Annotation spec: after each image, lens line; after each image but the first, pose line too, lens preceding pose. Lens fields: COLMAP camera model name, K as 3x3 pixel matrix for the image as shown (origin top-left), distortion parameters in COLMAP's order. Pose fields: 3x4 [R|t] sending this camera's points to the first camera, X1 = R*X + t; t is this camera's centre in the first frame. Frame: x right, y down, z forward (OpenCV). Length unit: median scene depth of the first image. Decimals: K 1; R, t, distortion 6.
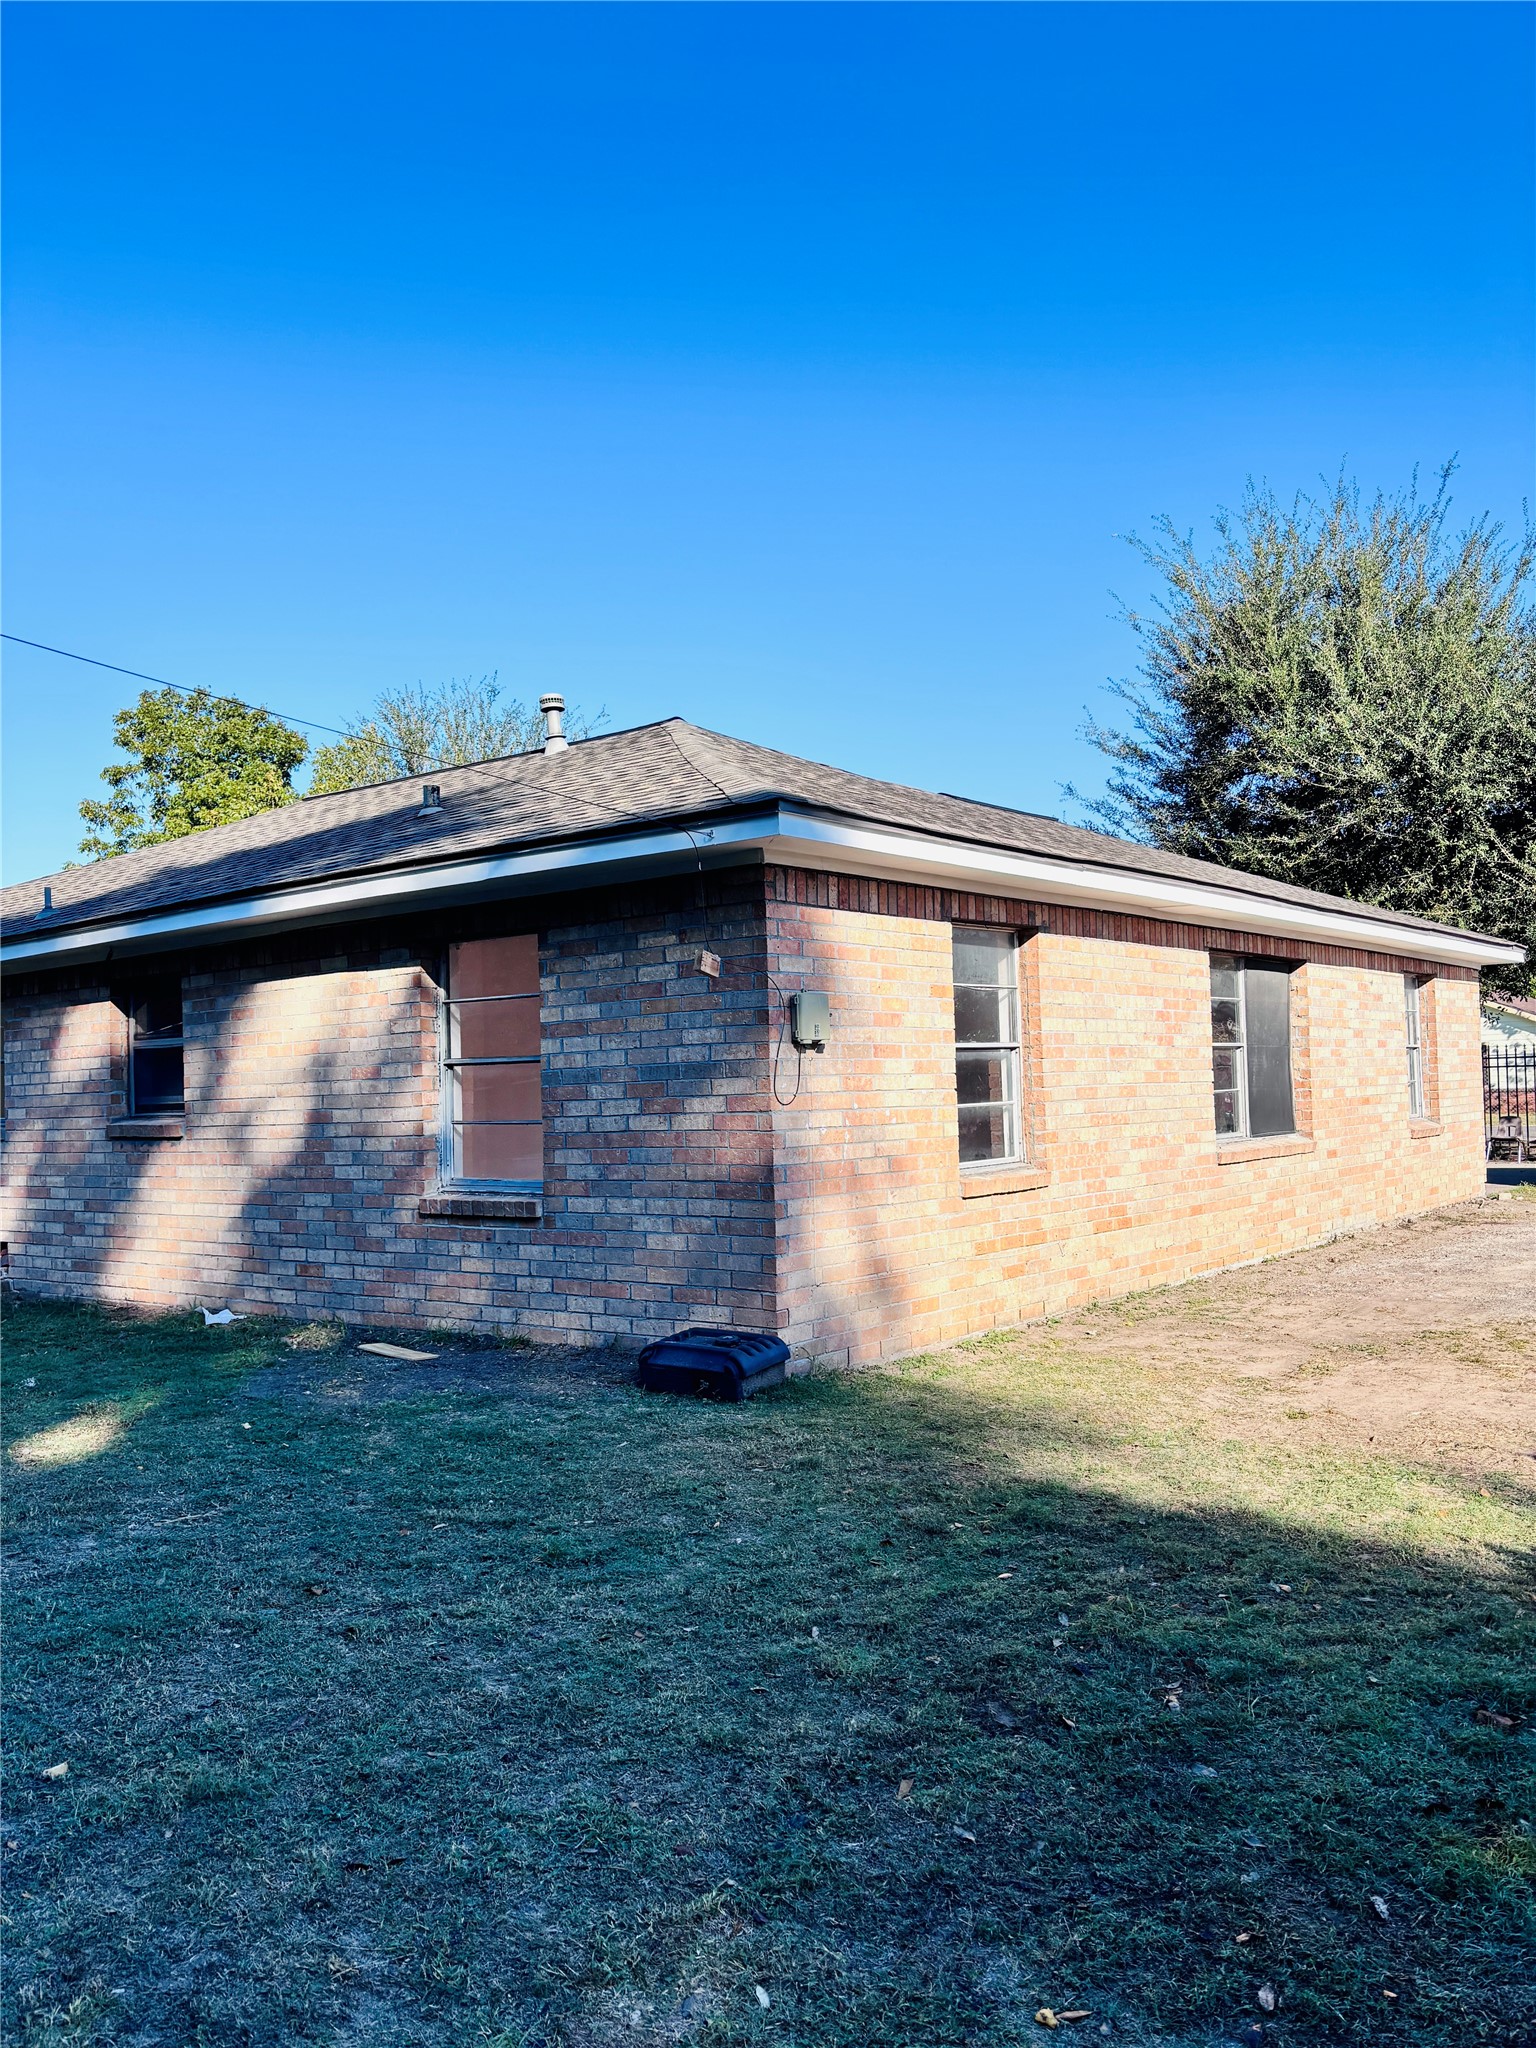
lens RADIAL K [[1535.8, 0, 768.0], [0, 1535.8, 1024.0], [0, 0, 1]] dist [0.172991, -0.234512]
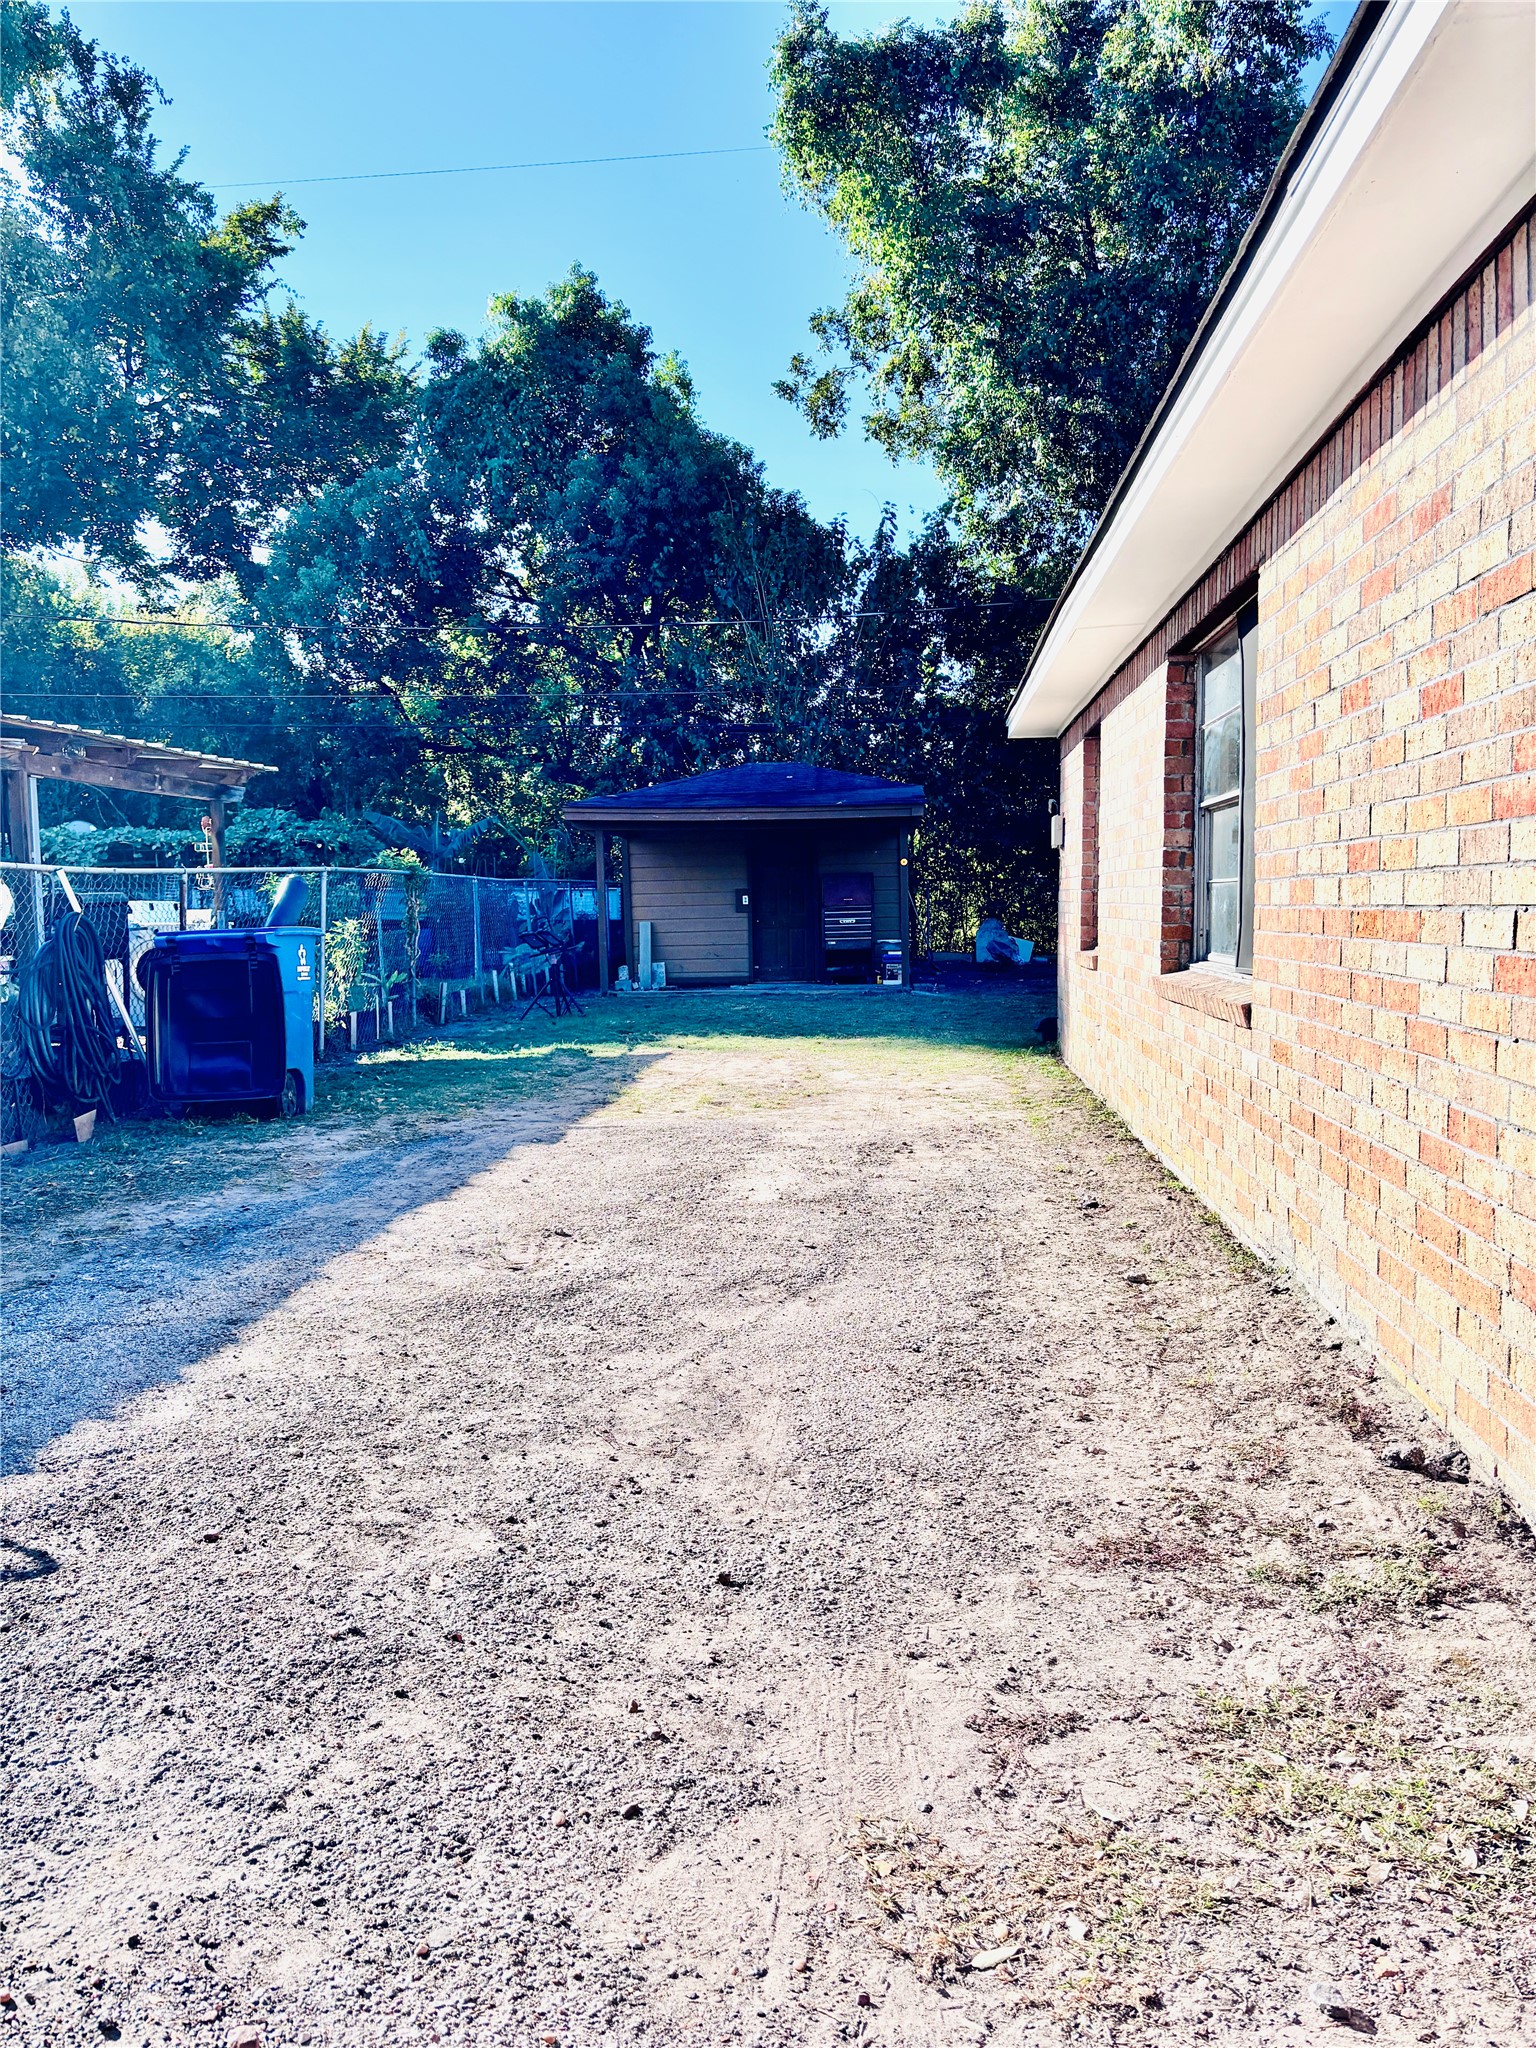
lens RADIAL K [[1535.8, 0, 768.0], [0, 1535.8, 1024.0], [0, 0, 1]] dist [0.172991, -0.234512]
pose [[-0.826725, 0.080282, -0.556848, 0.608654], [0.055338, 0.996571, 0.061519, 0.040782], [0.559877, 0.020044, -0.828333, 1.112853]]
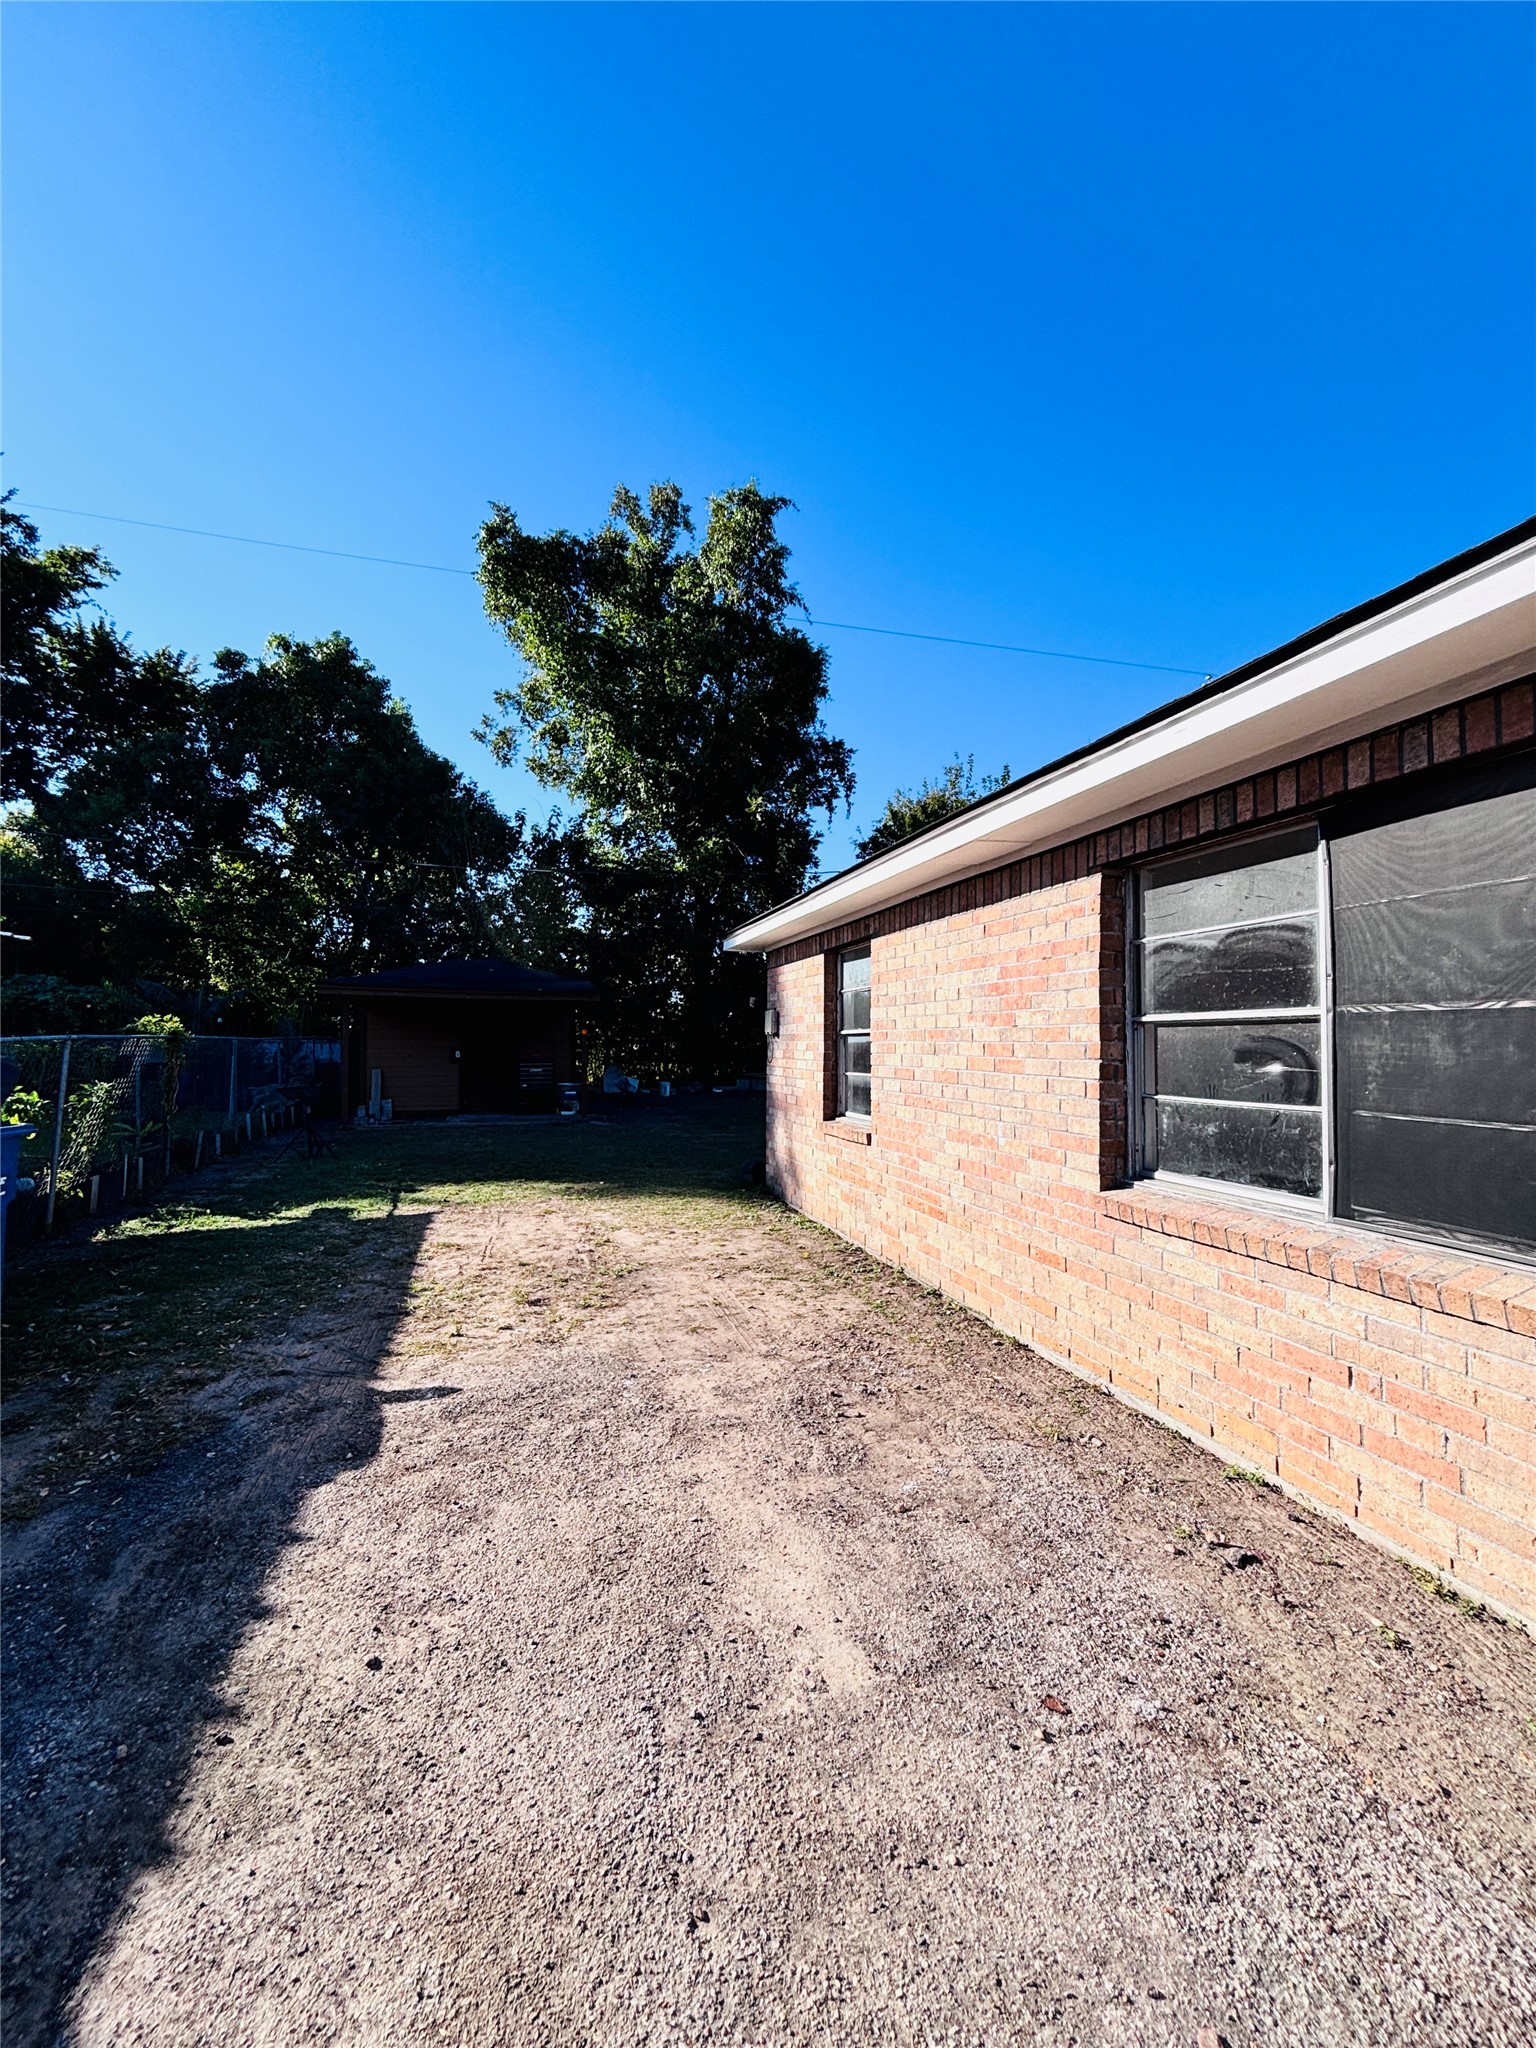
lens RADIAL K [[834.3, 0, 768.0], [0, 834.3, 1024.0], [0, 0, 1]] dist [0.024747, -0.014356]
pose [[-0.552228, 0.000449, -0.833693, 0.498531], [0.039310, 0.998902, -0.025501, 0.014095], [0.832766, -0.046854, -0.551639, 0.835071]]
